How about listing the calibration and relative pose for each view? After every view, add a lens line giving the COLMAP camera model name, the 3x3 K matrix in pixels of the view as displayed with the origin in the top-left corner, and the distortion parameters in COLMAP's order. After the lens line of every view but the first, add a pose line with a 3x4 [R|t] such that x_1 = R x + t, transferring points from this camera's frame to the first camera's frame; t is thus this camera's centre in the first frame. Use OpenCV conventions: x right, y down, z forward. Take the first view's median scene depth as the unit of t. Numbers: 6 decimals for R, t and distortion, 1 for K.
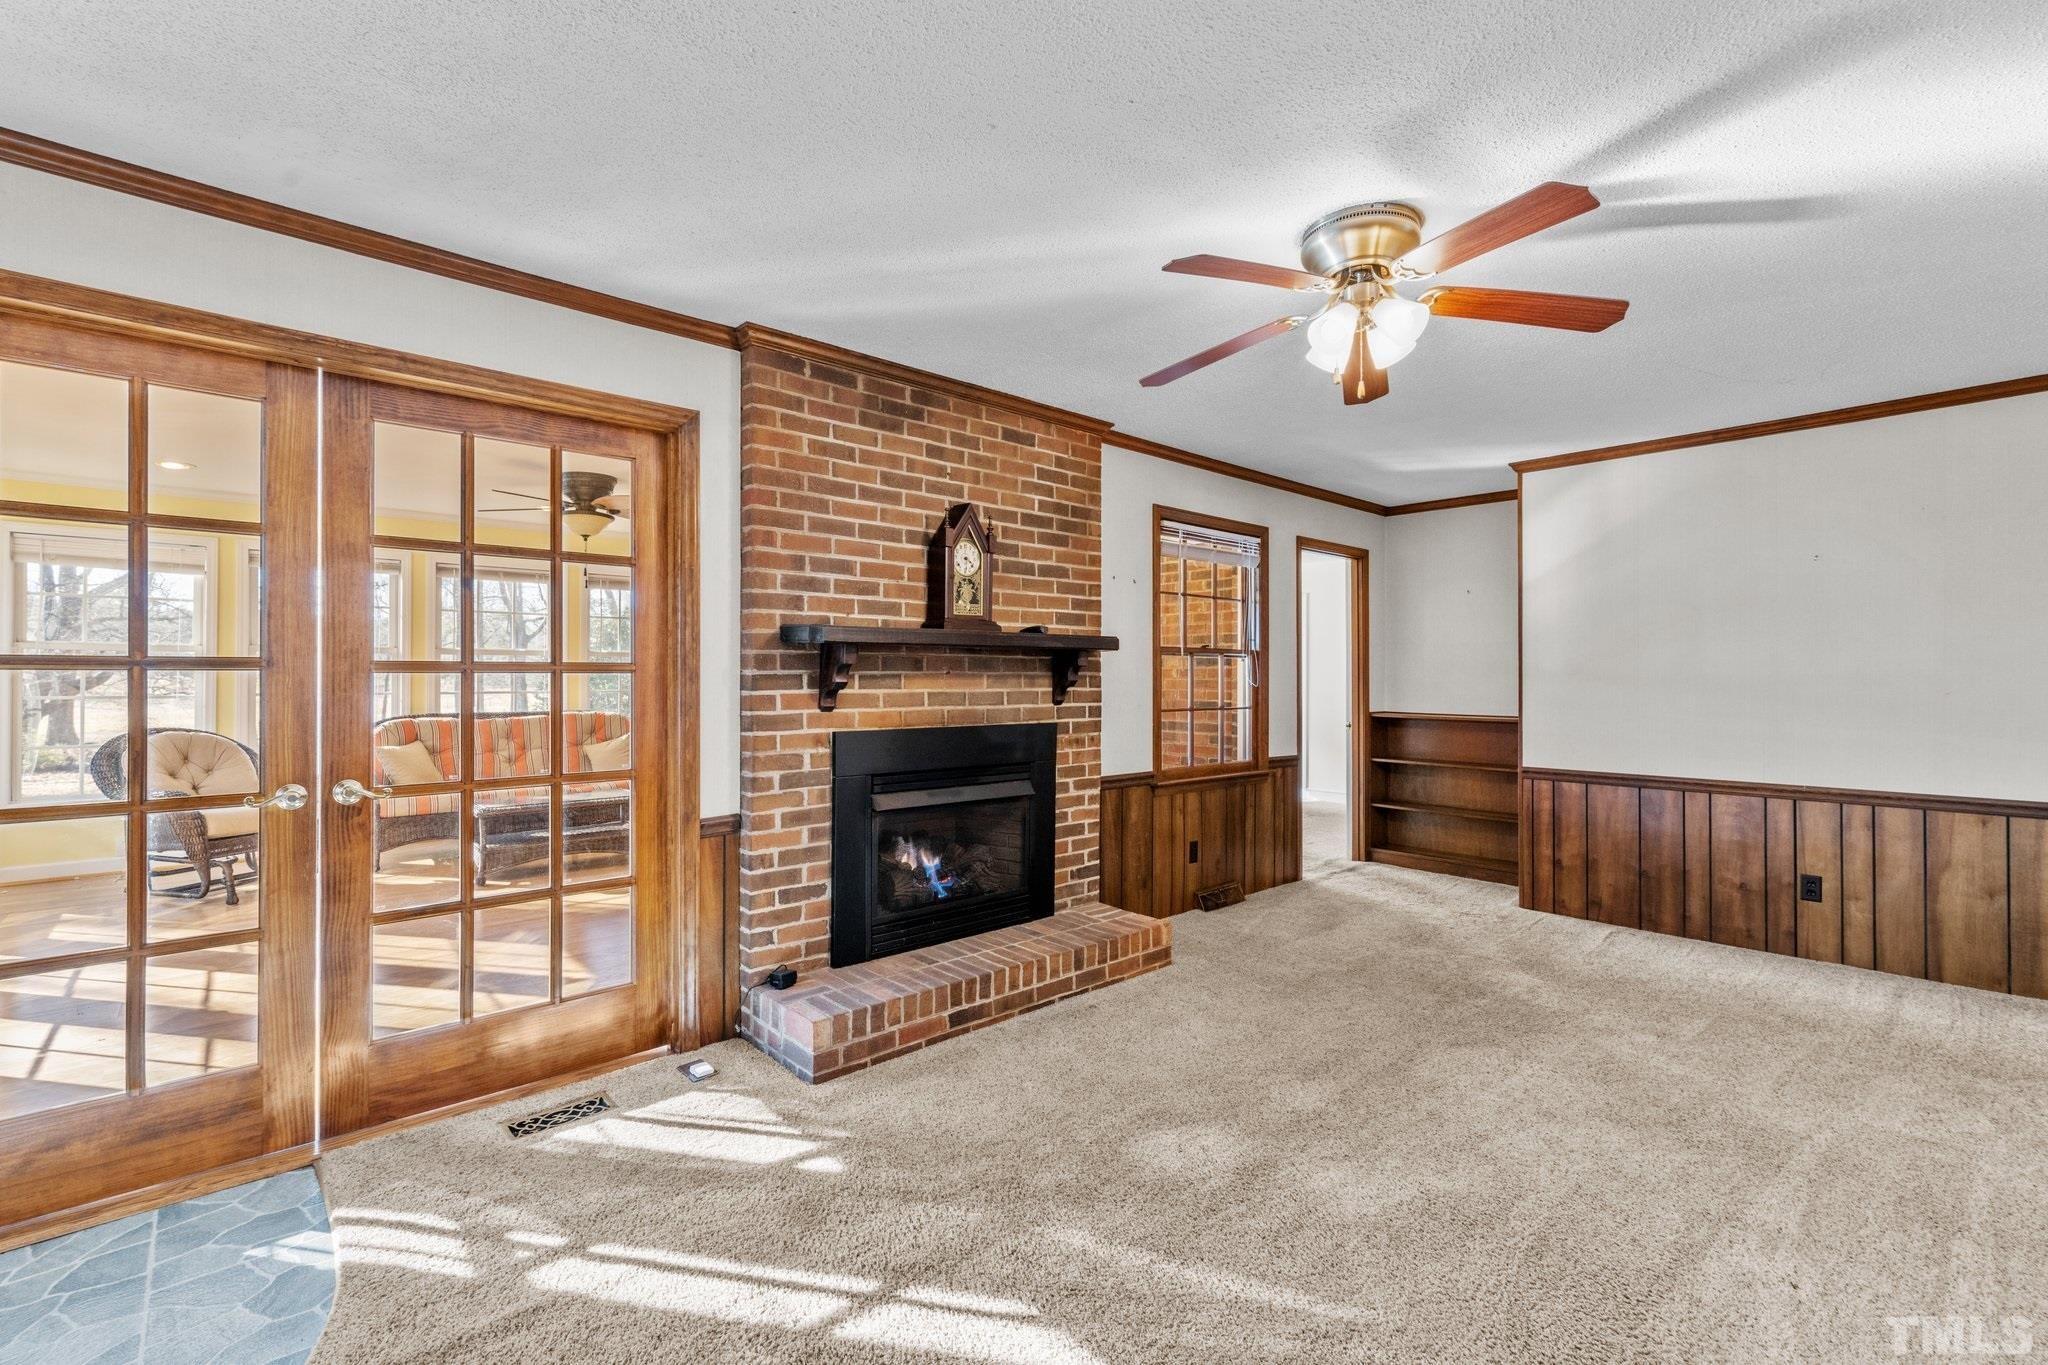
lens RADIAL K [[892.0, 0, 1012.9], [0, 892.0, 668.6], [0, 0, 1]] dist [-0.001006, -0.000095]
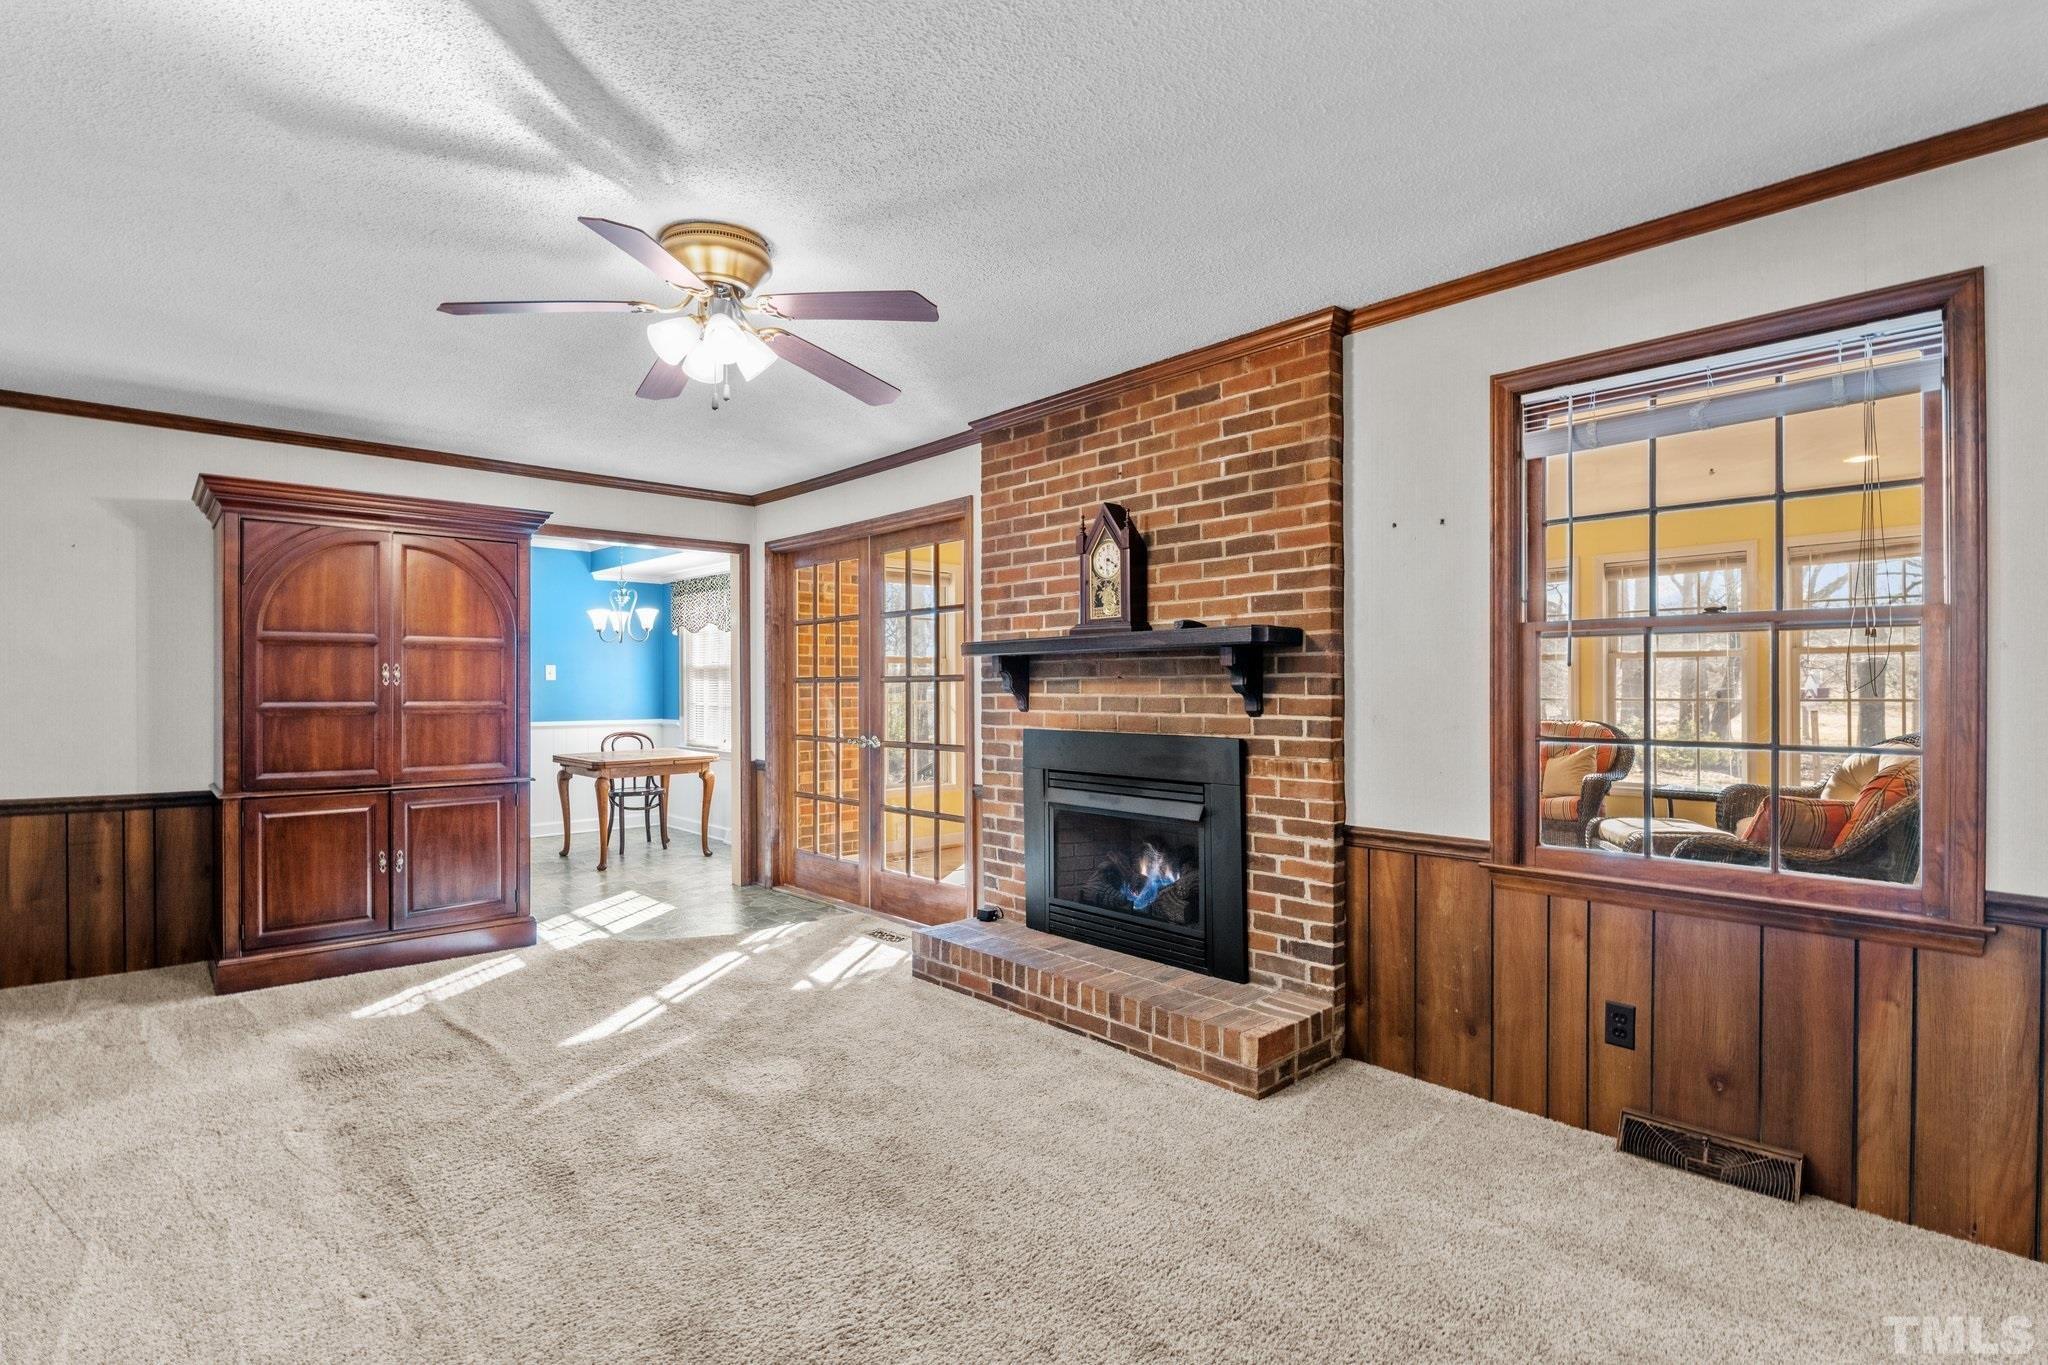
lens RADIAL K [[996.8, 0, 1028.2], [0, 996.8, 680.7], [0, 0, 1]] dist [0.000549, -0.000681]
pose [[0.014936, -0.007957, -0.999857, 0.980884], [0.013300, 0.999881, -0.007758, 0.014835], [0.999800, -0.013182, 0.015041, 0.851300]]
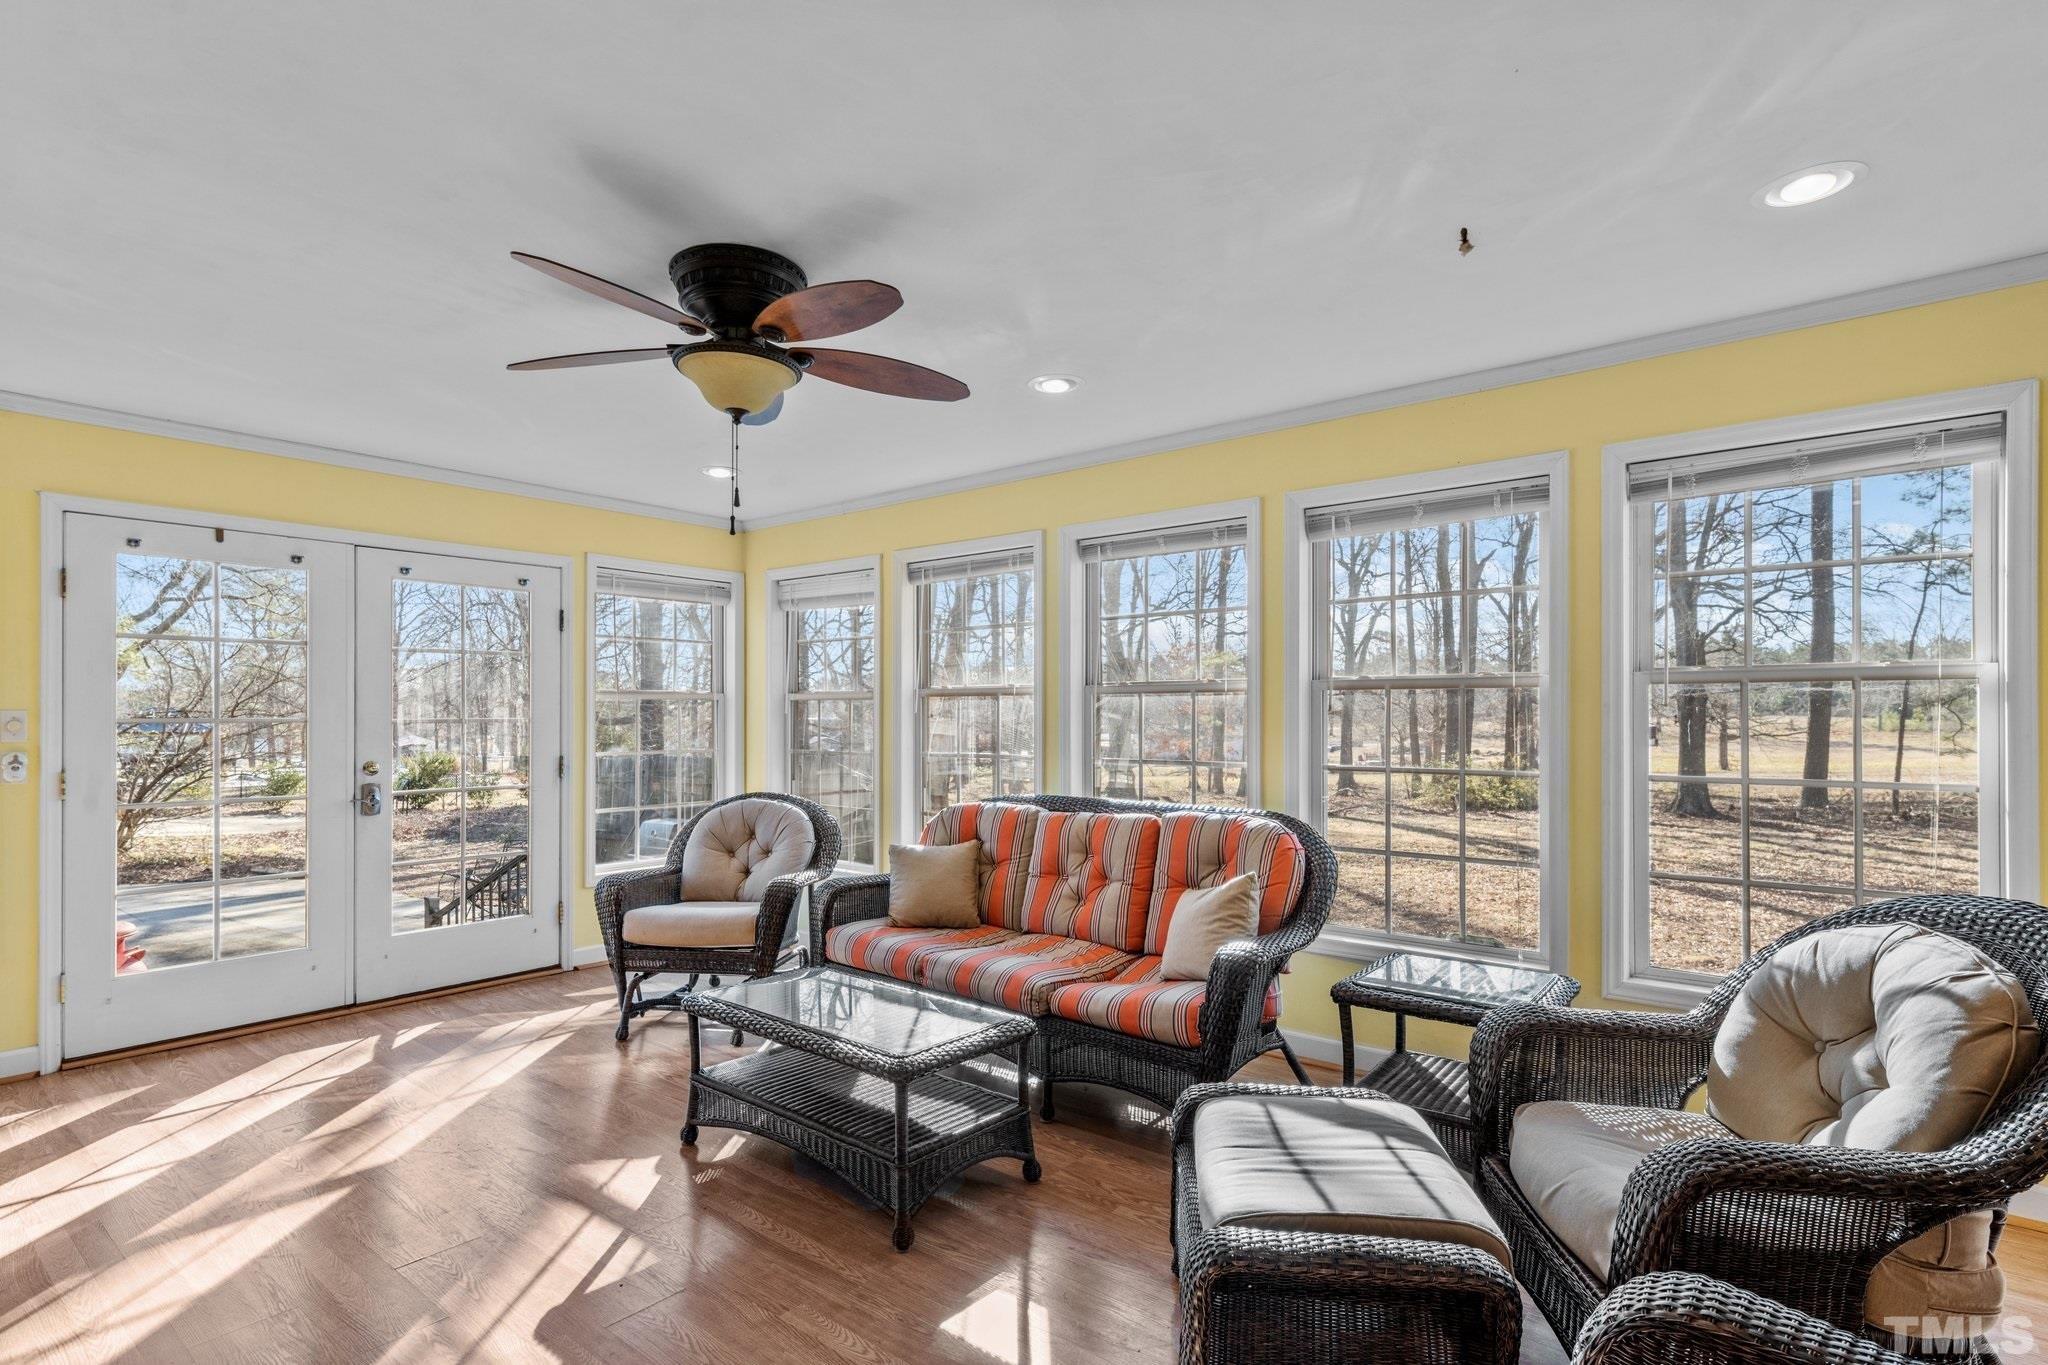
lens RADIAL K [[996.8, 0, 980.1], [0, 996.8, 700.9], [0, 0, 1]] dist [0.000549, -0.000681]
pose [[0.137433, -0.014104, -0.990411, 0.007381], [0.014229, 0.999824, -0.012264, -0.008780], [0.990409, -0.012408, 0.137609, 1.552535]]
